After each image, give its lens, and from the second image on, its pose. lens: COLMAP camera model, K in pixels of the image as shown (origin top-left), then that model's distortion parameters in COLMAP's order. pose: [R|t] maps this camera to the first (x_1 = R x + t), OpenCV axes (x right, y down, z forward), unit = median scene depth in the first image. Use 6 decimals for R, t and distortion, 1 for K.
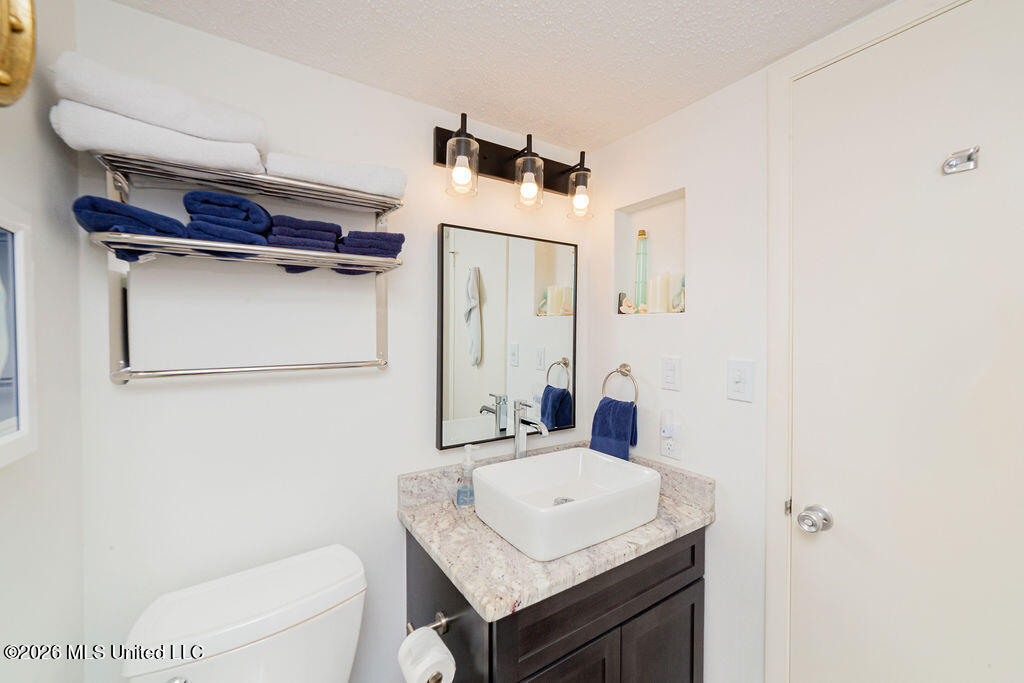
lens RADIAL K [[418.0, 0, 514.6], [0, 418.0, 338.2], [0, 0, 1]] dist [-0.027270, 0.007798]
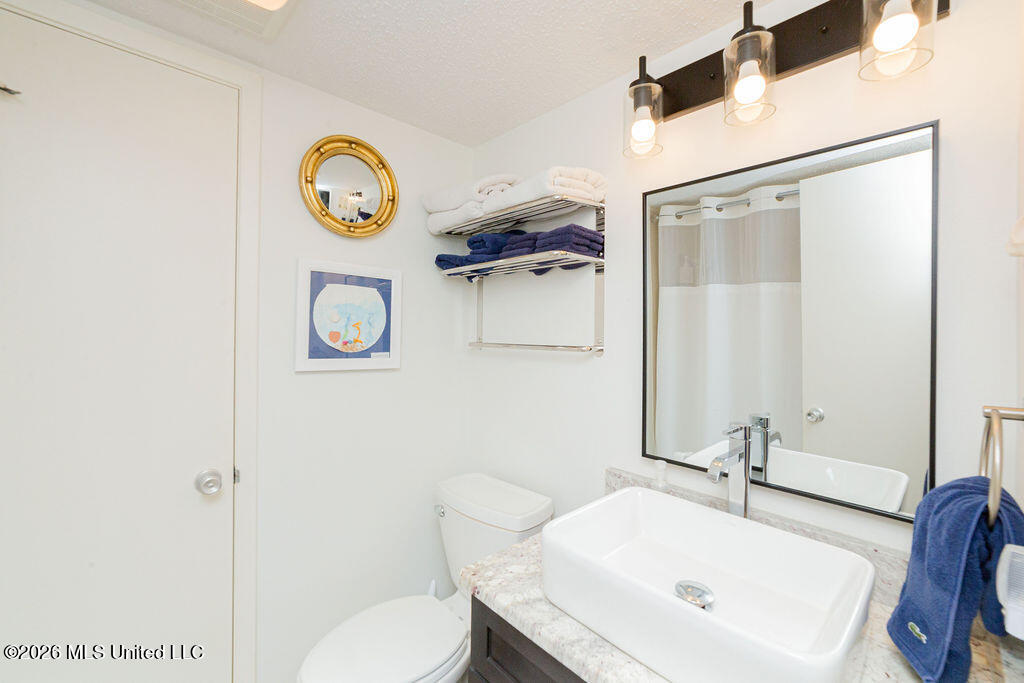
lens RADIAL K [[438.3, 0, 509.1], [0, 438.3, 324.2], [0, 0, 1]] dist [-0.000131, 0.009012]
pose [[0.142387, -0.002155, -0.989809, 0.801416], [-0.028272, 0.999581, -0.006243, 0.010339], [0.989407, 0.028873, 0.142266, 0.693365]]
